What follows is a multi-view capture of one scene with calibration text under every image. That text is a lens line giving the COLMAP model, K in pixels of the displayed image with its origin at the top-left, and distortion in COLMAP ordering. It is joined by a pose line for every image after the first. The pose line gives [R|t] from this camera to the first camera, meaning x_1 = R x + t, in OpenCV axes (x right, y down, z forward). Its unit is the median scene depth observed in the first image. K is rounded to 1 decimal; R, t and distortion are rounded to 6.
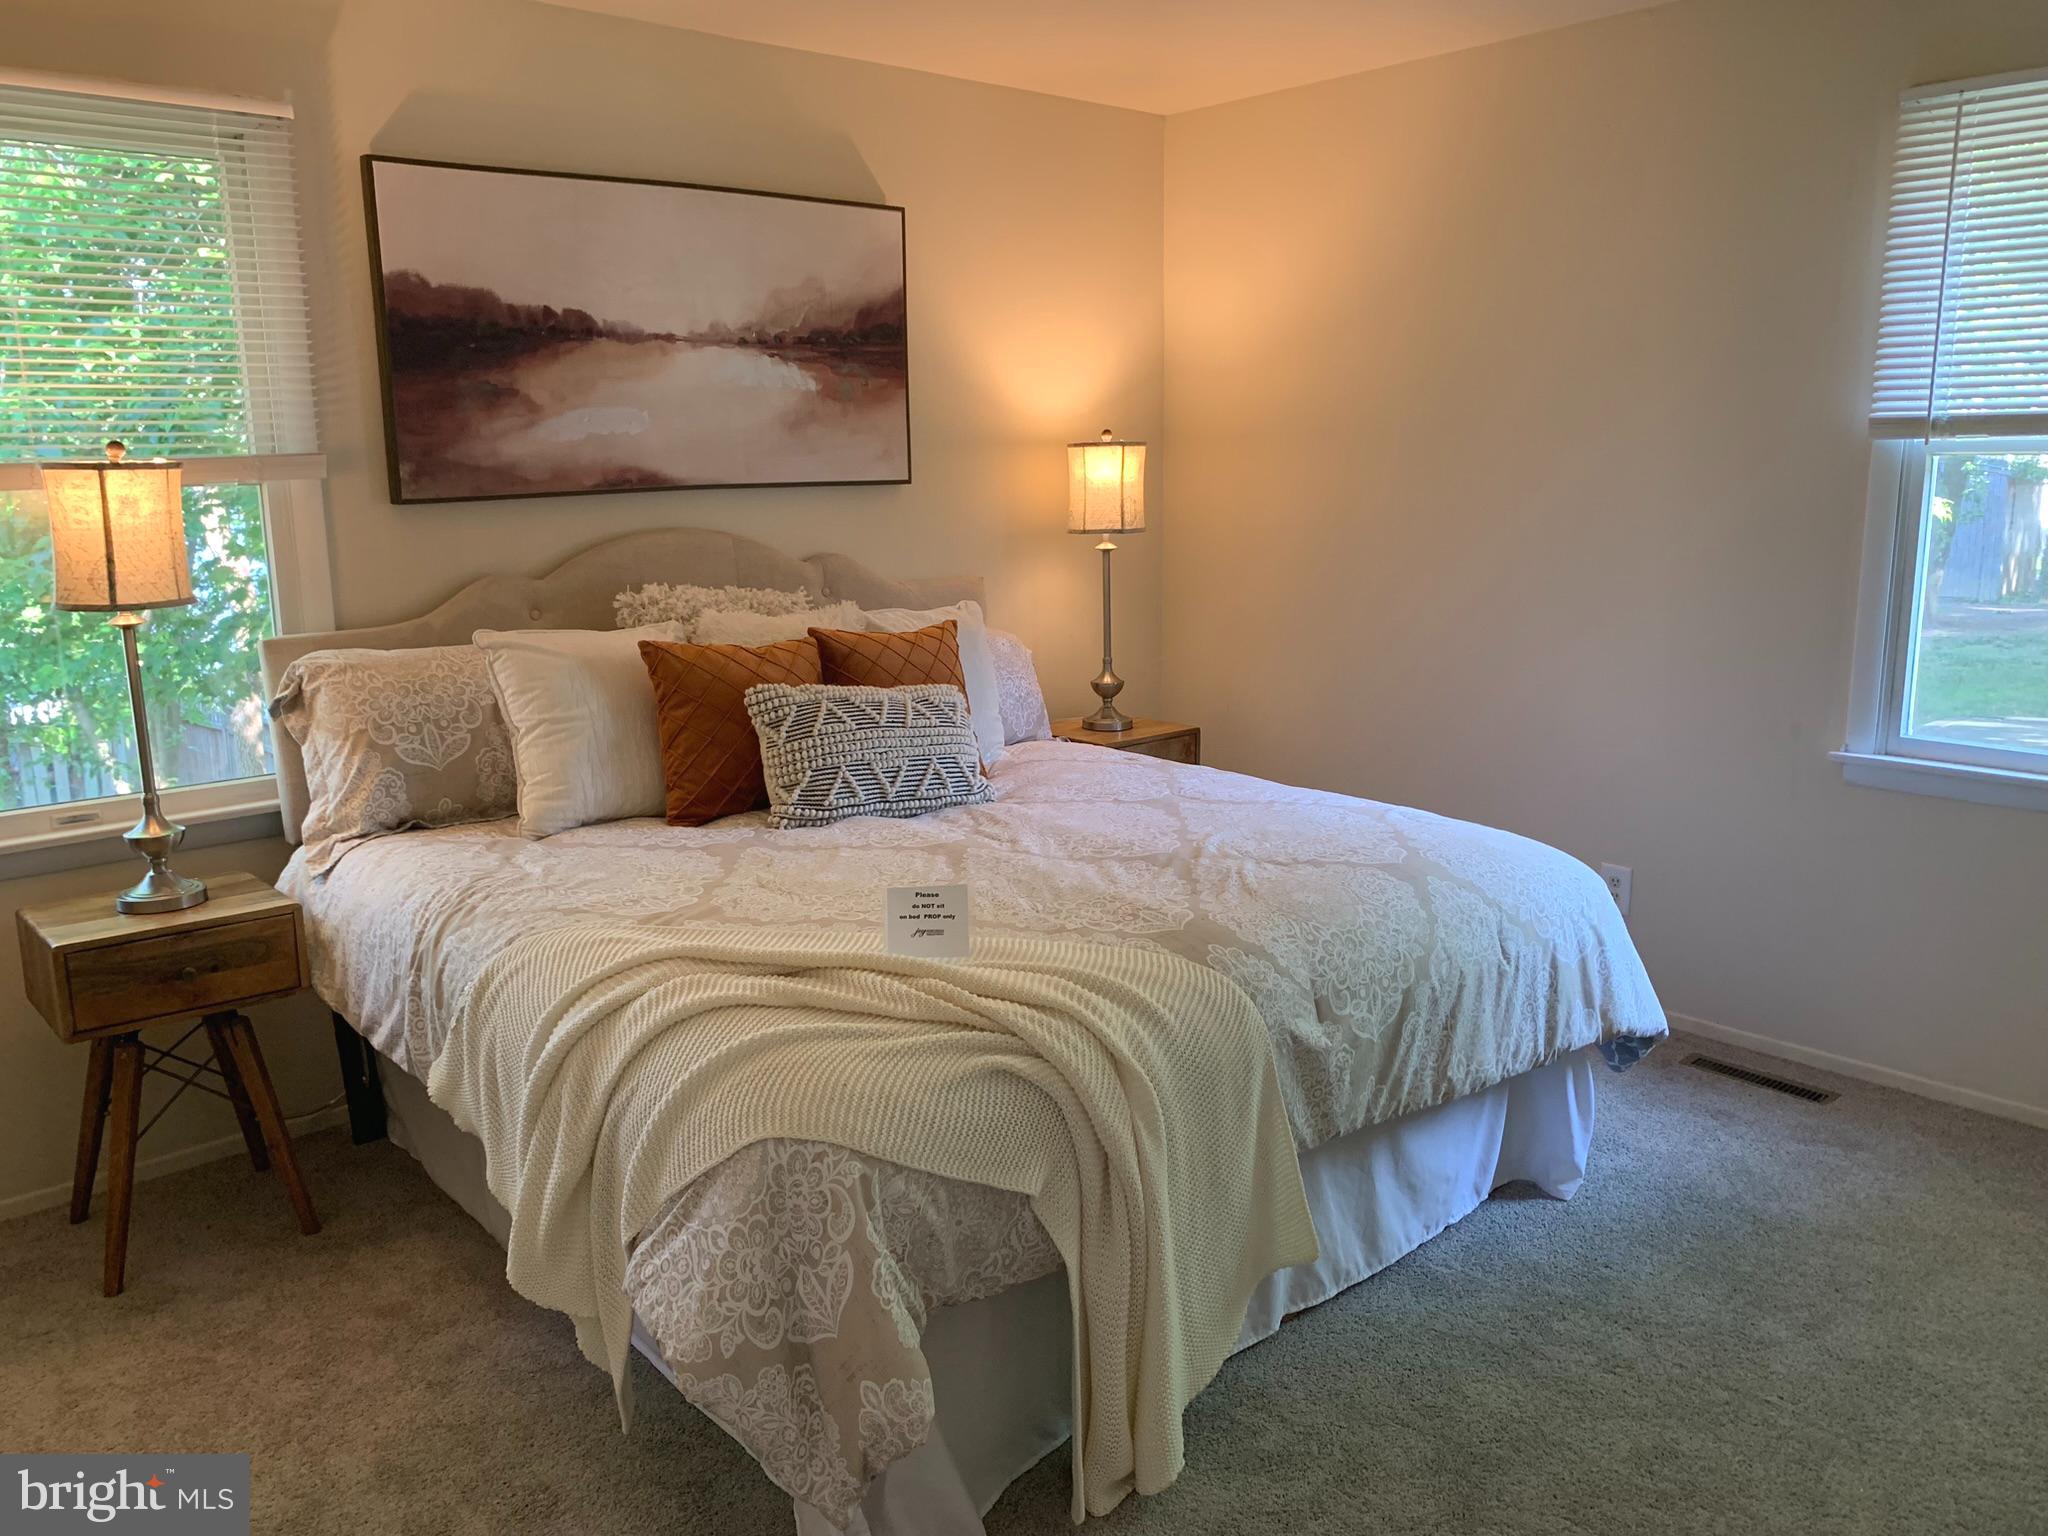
lens RADIAL K [[1554.9, 0, 1003.9], [0, 1554.9, 757.1], [0, 0, 1]] dist [0.023084, -0.028710]
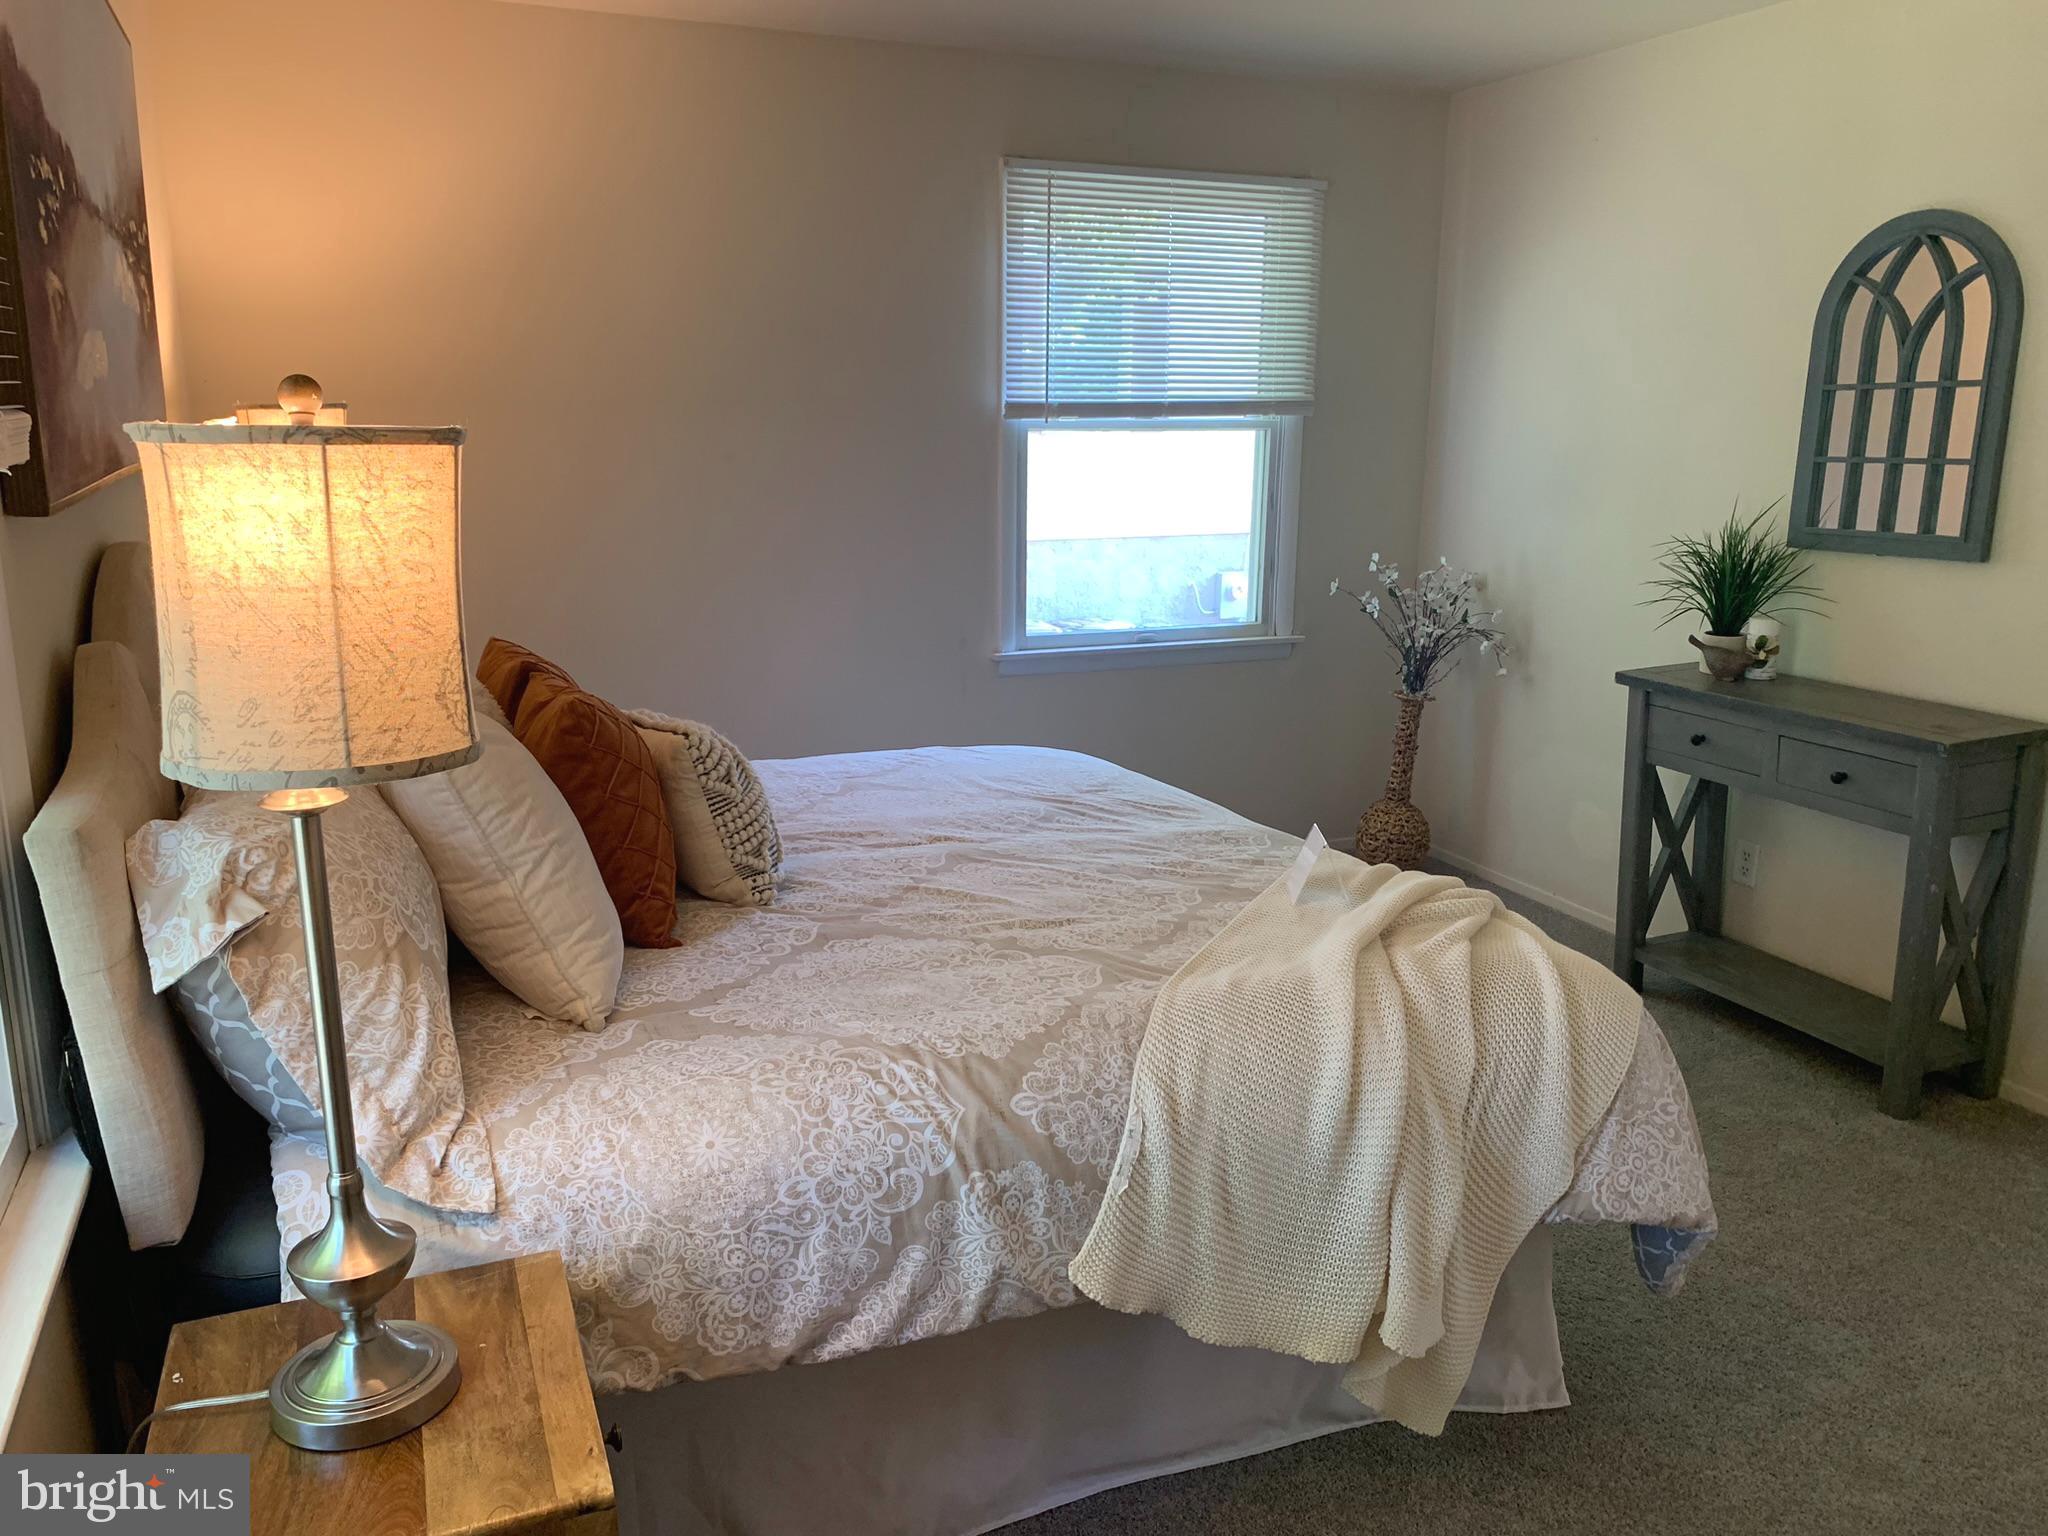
lens RADIAL K [[1554.9, 0, 1019.6], [0, 1554.9, 771.4], [0, 0, 1]] dist [0.023084, -0.028710]
pose [[0.327891, -0.197445, 0.923852, -0.811698], [0.173183, 0.973906, 0.146677, -0.111477], [-0.928706, 0.111901, 0.353529, 0.602076]]
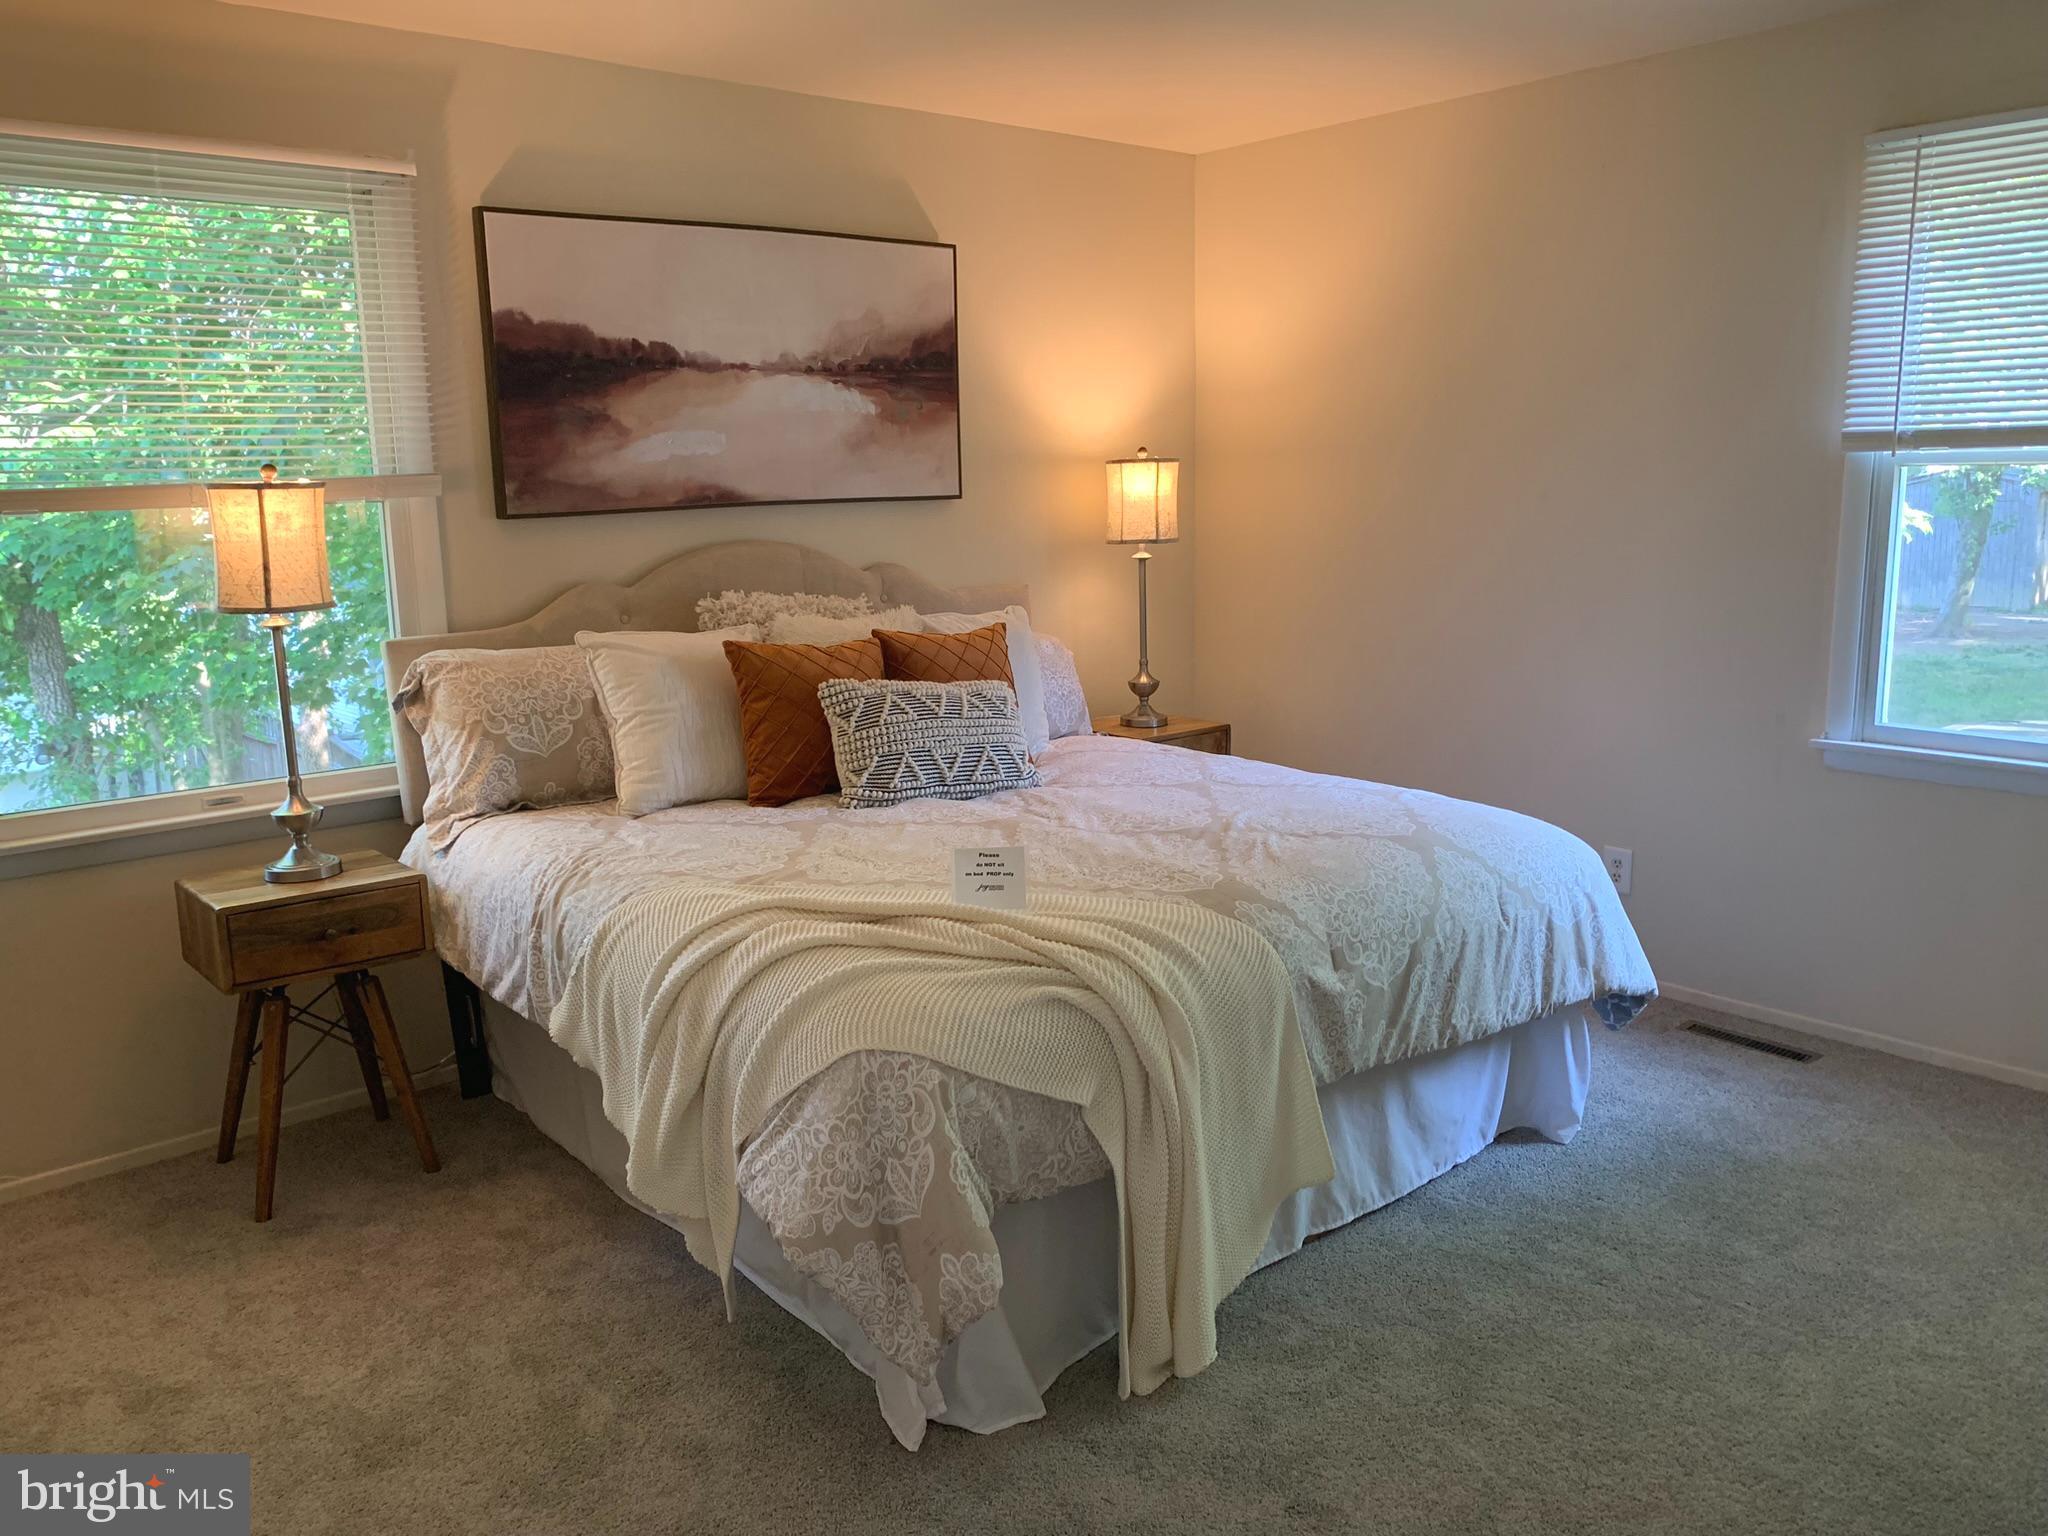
lens RADIAL K [[1554.9, 0, 1013.8], [0, 1554.9, 755.7], [0, 0, 1]] dist [0.023084, -0.028710]
pose [[0.999874, -0.003390, -0.015501, -0.009941], [0.003217, 0.999933, -0.011164, 0.020987], [0.015537, 0.011113, 0.999818, -0.108046]]
